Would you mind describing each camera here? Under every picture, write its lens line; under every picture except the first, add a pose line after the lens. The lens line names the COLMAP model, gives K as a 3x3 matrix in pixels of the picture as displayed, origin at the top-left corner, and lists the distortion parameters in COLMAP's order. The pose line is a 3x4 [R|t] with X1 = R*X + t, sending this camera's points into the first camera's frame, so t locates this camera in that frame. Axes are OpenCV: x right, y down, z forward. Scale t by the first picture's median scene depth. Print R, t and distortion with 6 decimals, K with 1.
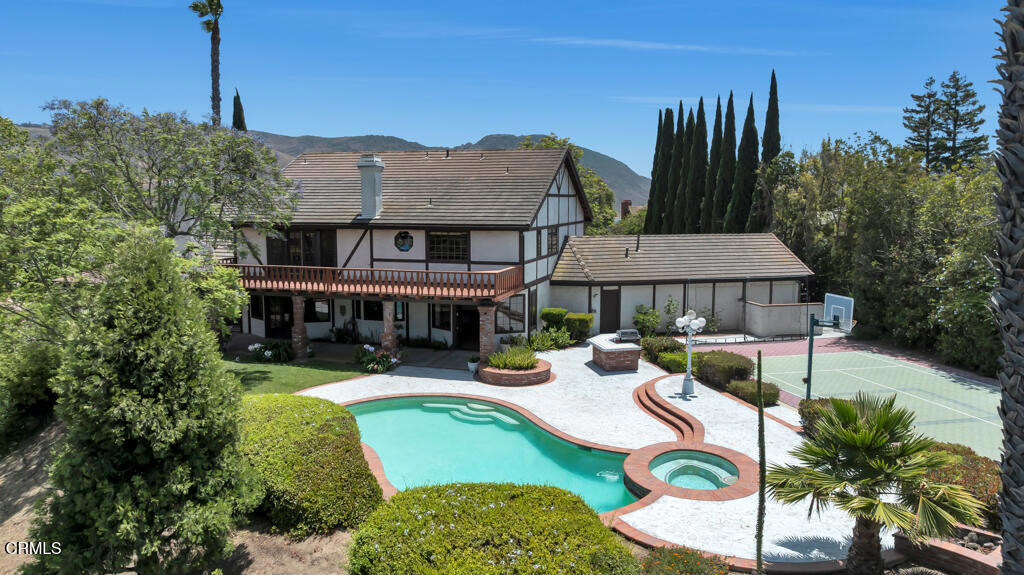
lens RADIAL K [[702.5, 0, 515.2], [0, 702.5, 264.1], [0, 0, 1]] dist [0.040896, 0.001471]
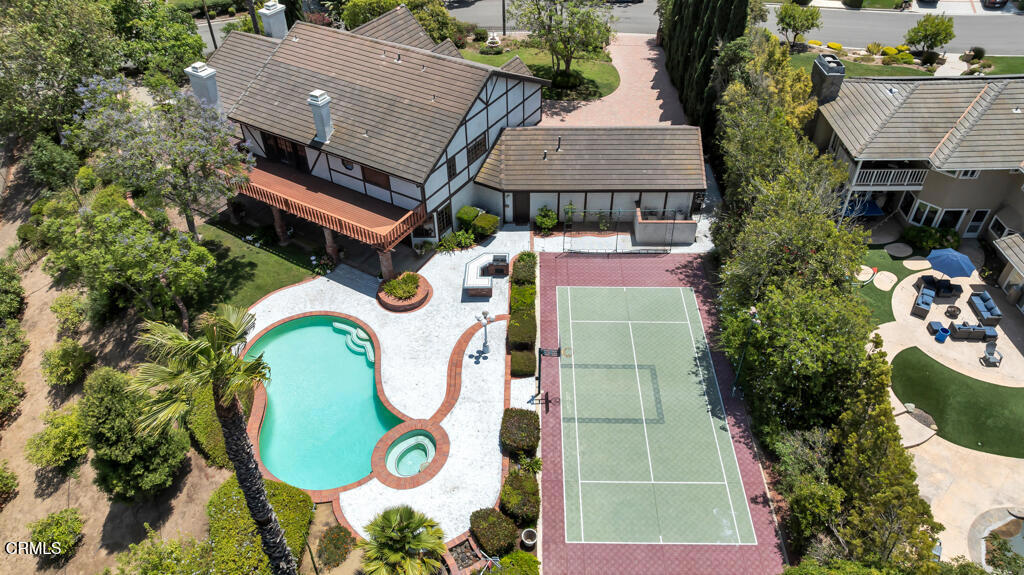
lens RADIAL K [[702.5, 0, 515.2], [0, 702.5, 264.1], [0, 0, 1]] dist [0.040896, 0.001471]
pose [[0.959574, 0.178300, -0.217777, 0.462715], [-0.006768, 0.788143, 0.615455, -0.696481], [0.281375, -0.589101, 0.757488, -0.024084]]
